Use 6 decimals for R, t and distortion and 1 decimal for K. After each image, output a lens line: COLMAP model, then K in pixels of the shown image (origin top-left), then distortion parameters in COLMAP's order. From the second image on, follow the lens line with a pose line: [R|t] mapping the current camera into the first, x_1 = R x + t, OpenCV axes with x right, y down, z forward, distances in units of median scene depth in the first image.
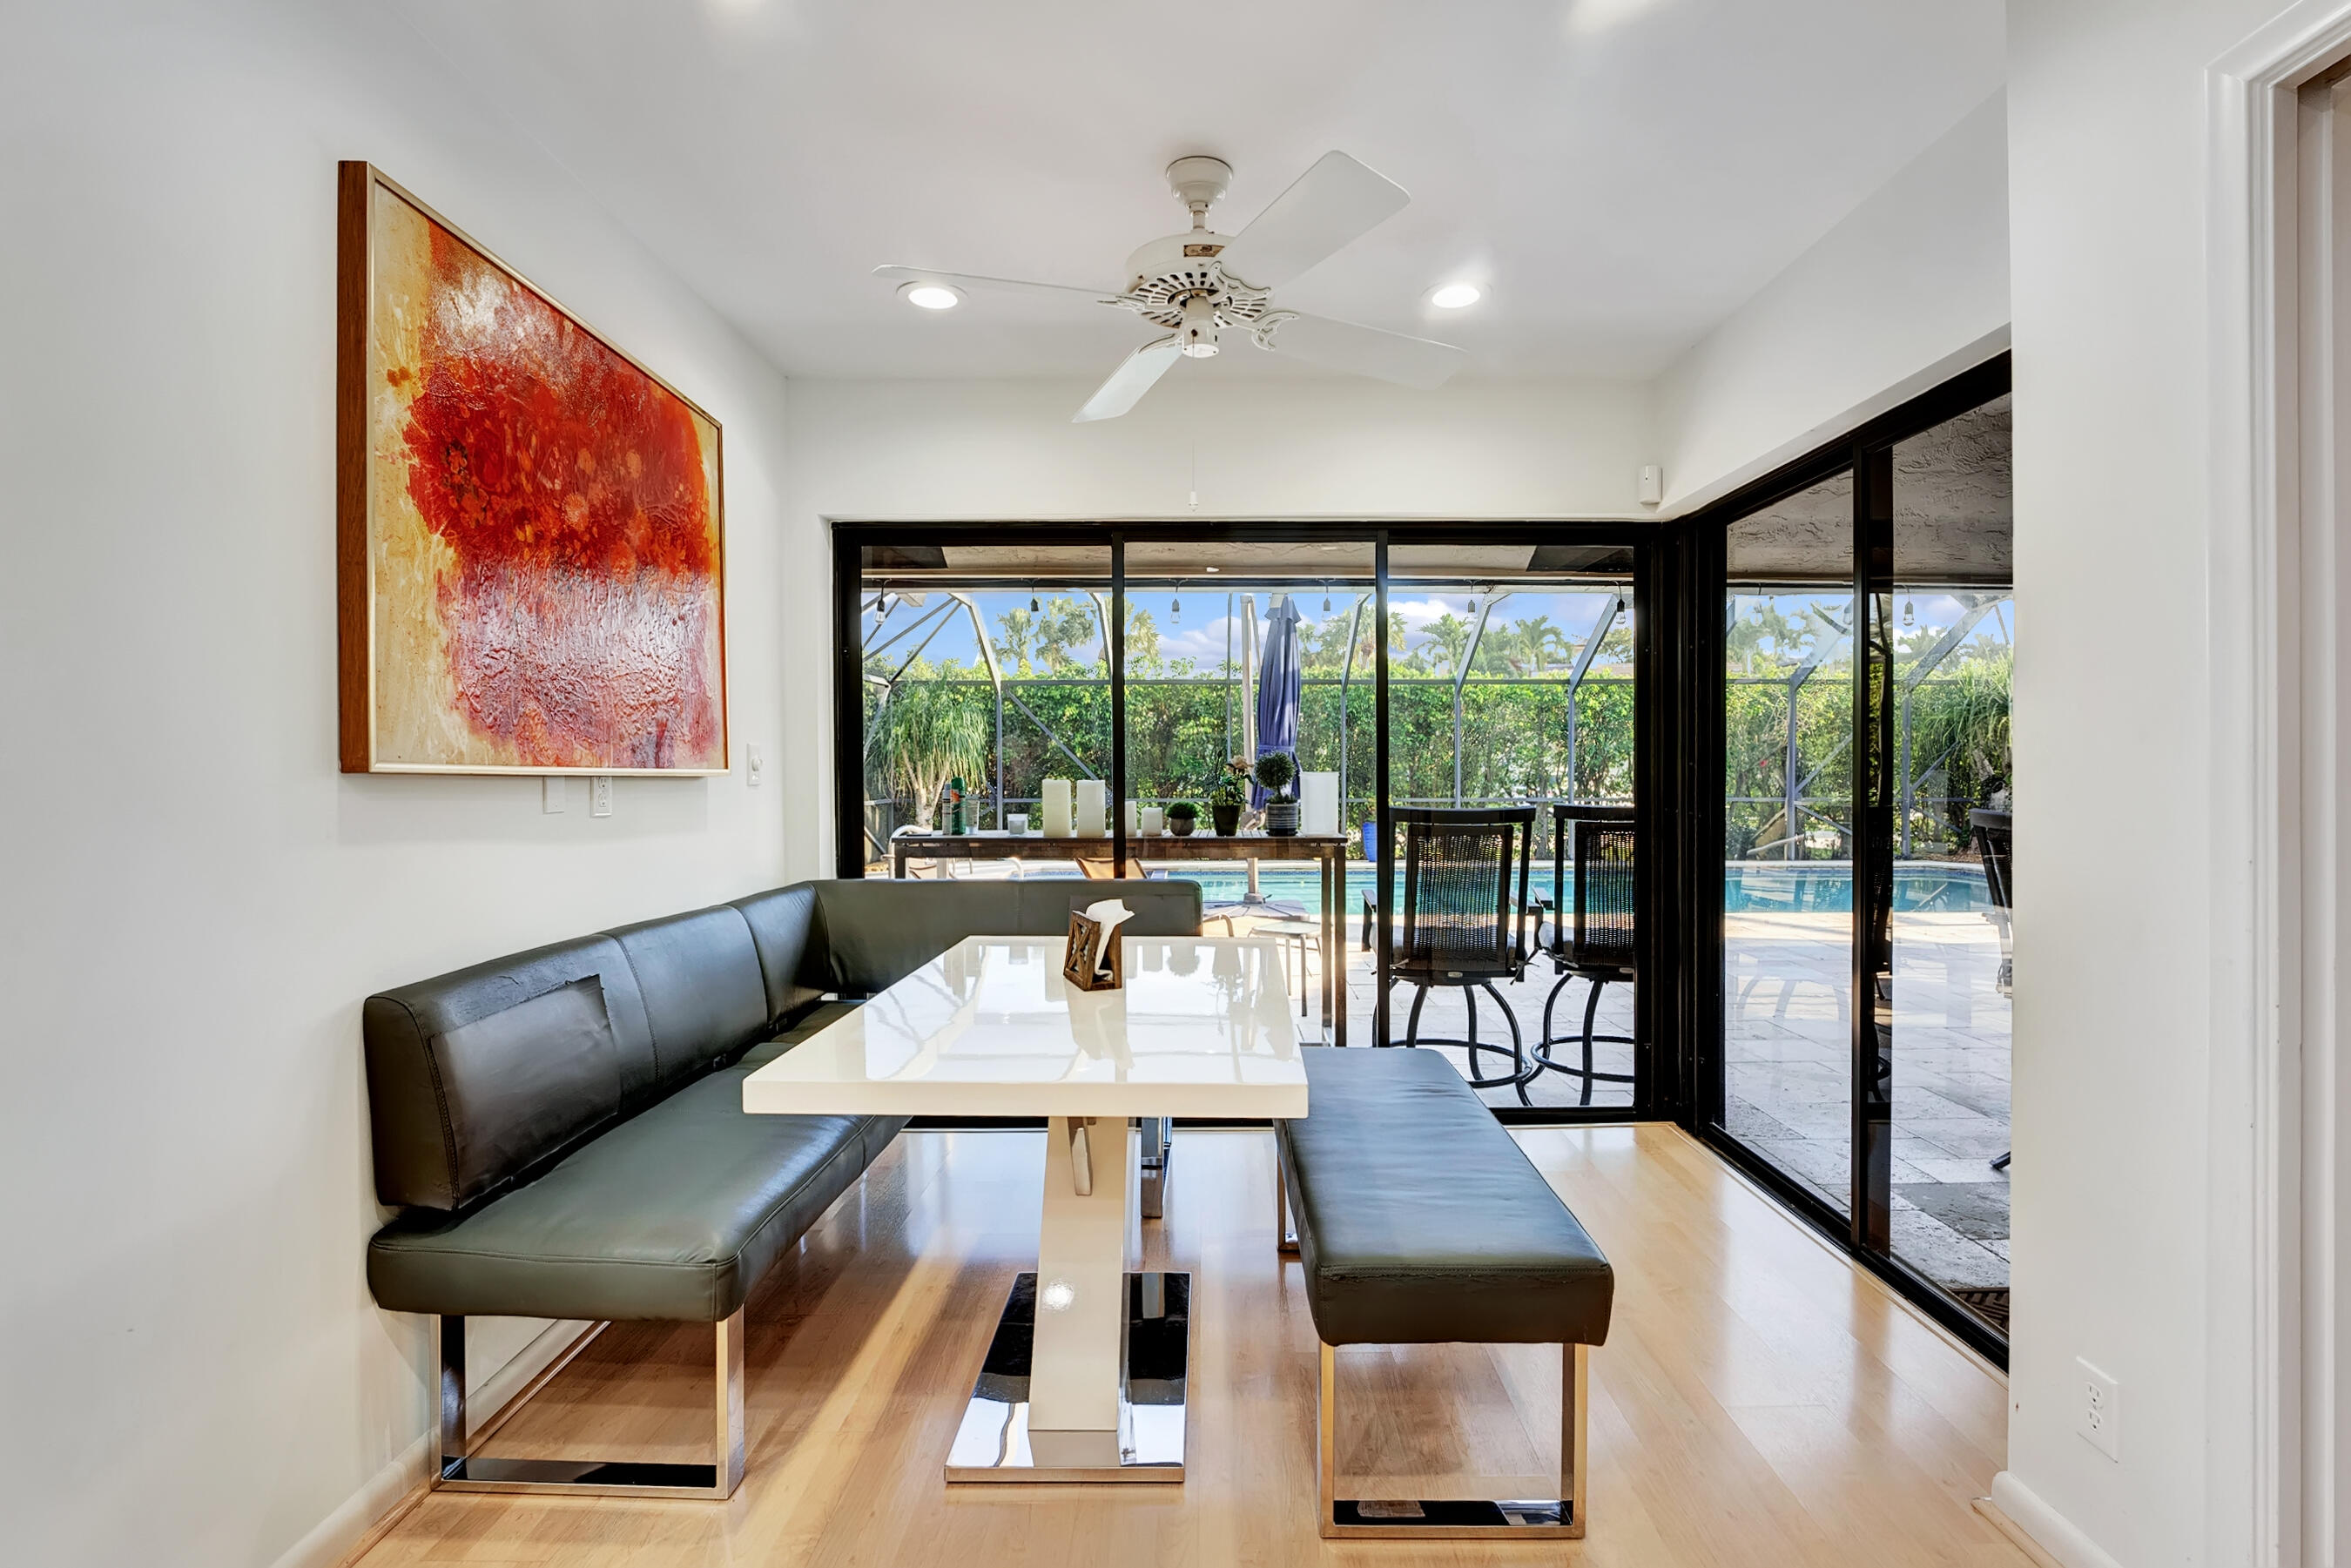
lens RADIAL K [[1077.0, 0, 1177.1], [0, 1077.0, 778.2], [0, 0, 1]] dist [0.015571, -0.000113]
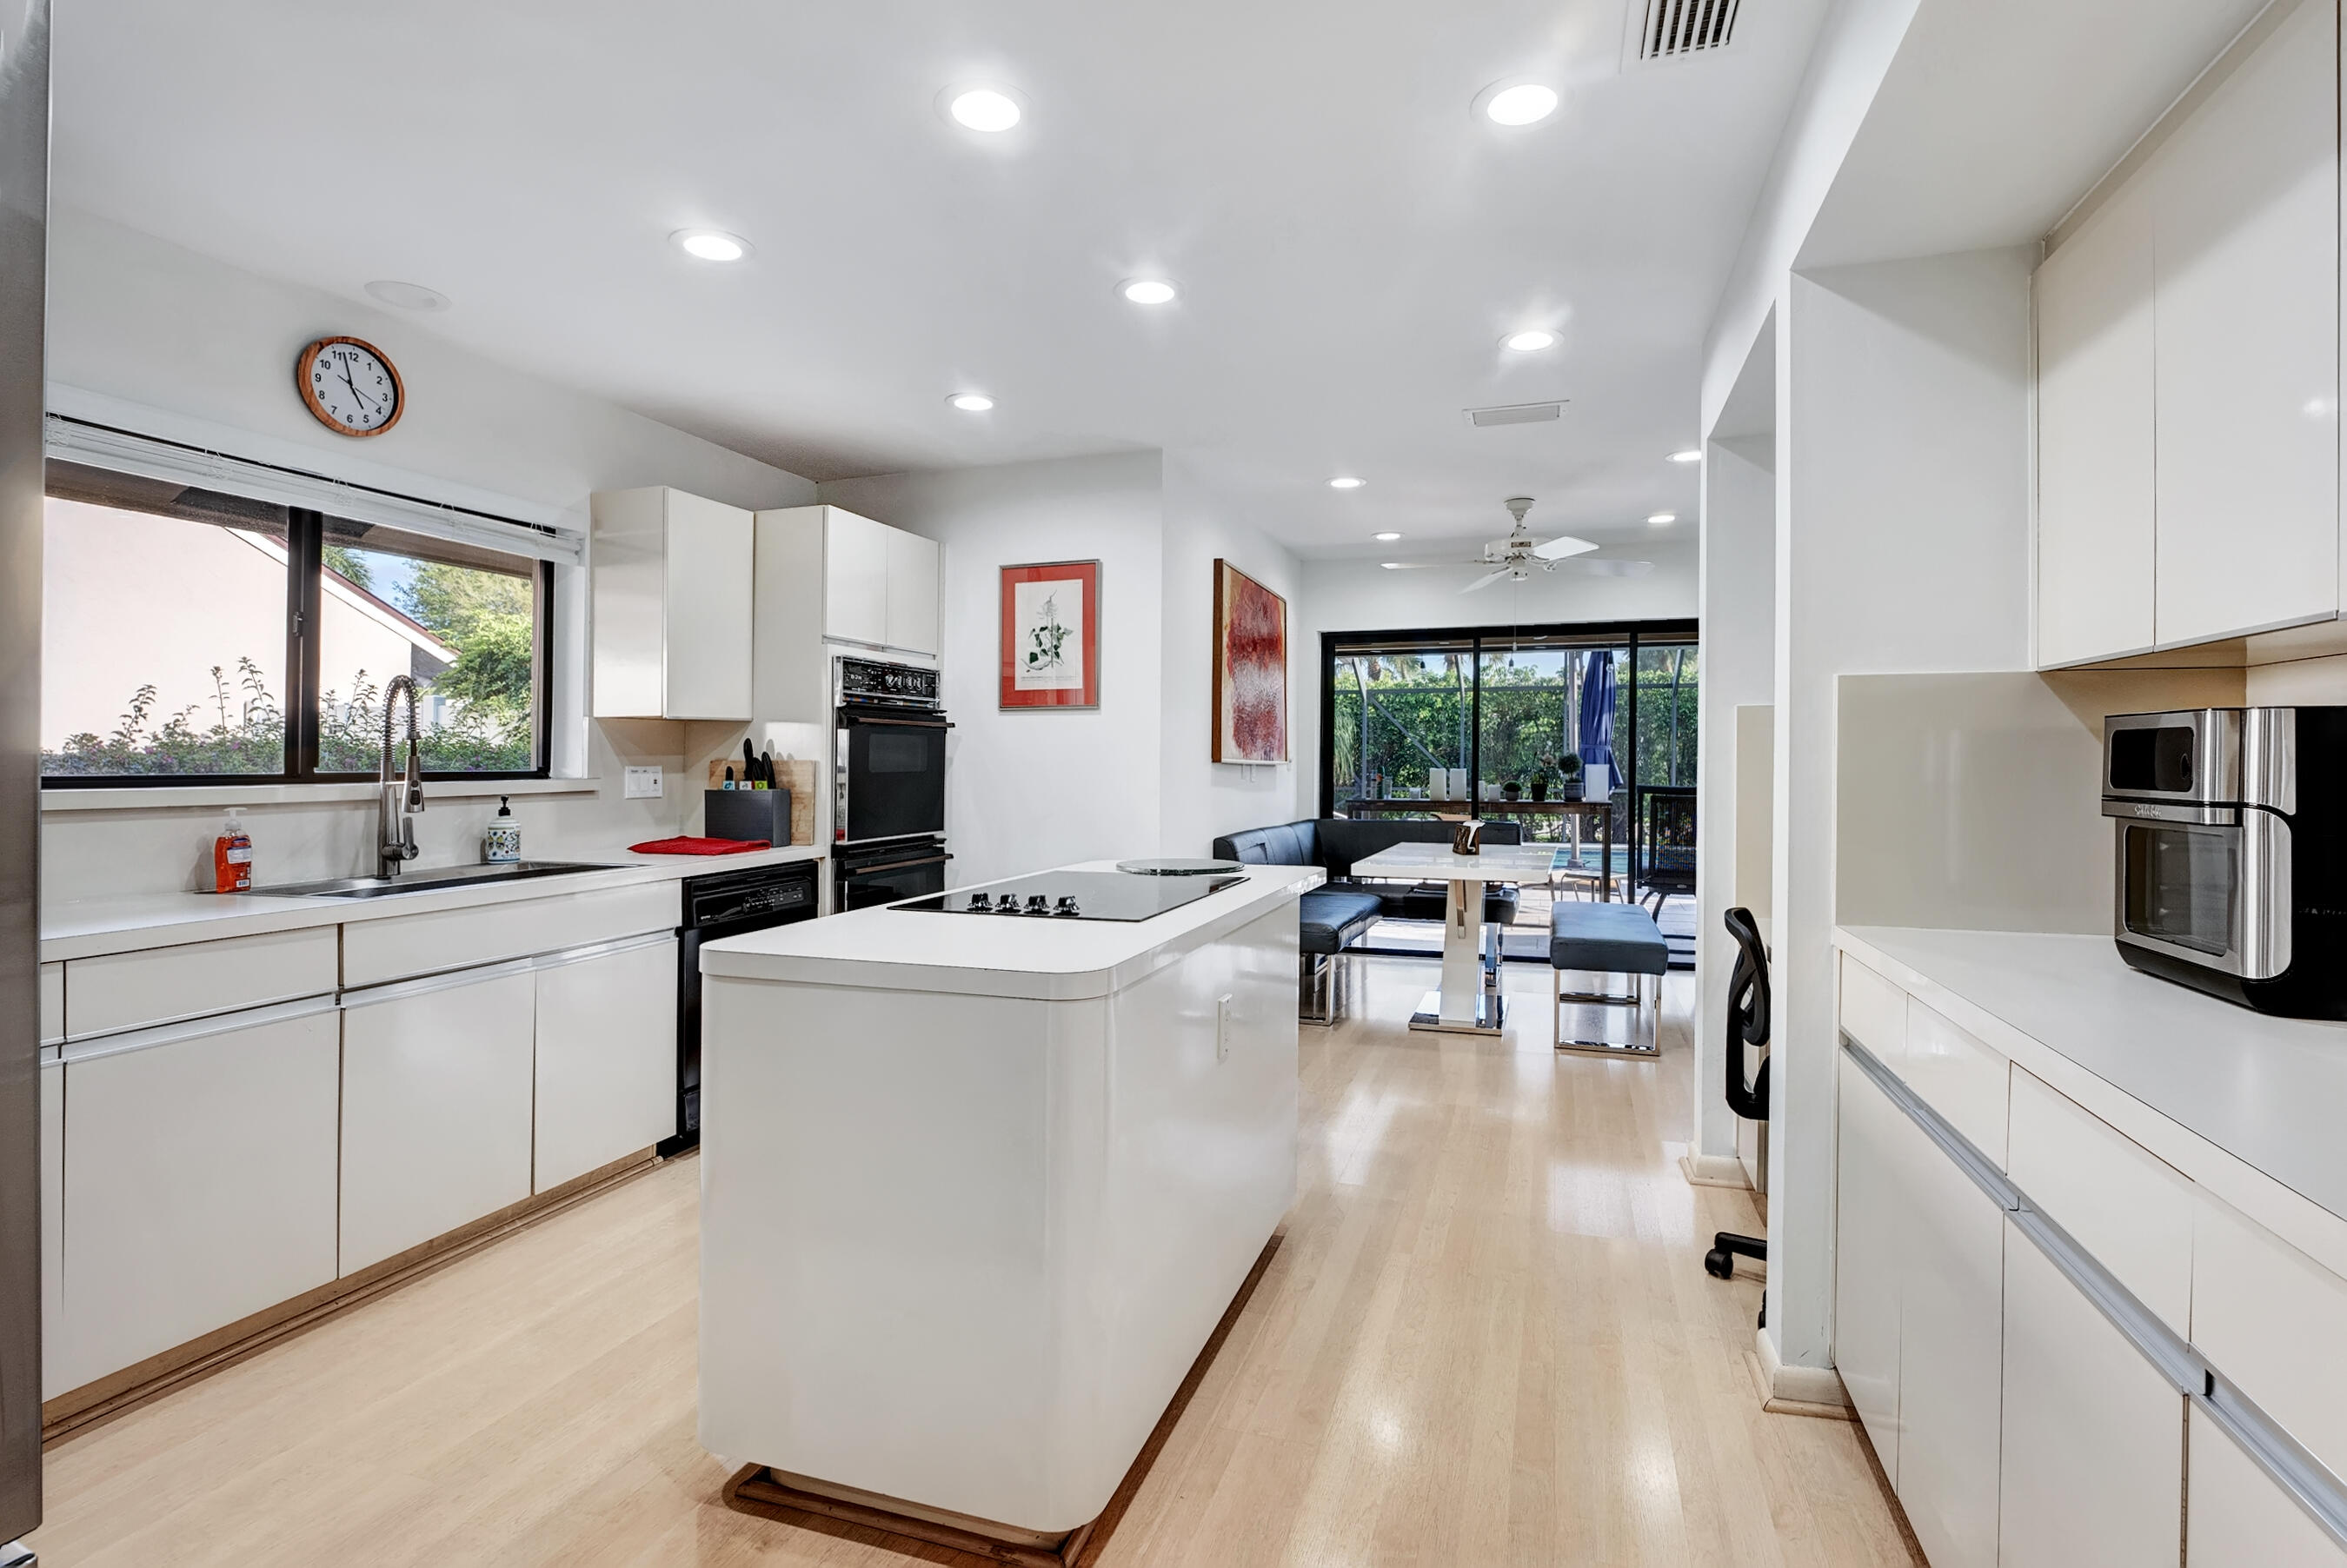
lens RADIAL K [[1075.2, 0, 1156.4], [0, 1075.2, 783.2], [0, 0, 1]] dist [0.015571, -0.000113]
pose [[0.946556, 0.011738, -0.322325, 0.020054], [-0.008179, 0.999890, 0.012391, 0.007783], [0.322435, -0.009093, 0.946548, -0.804413]]
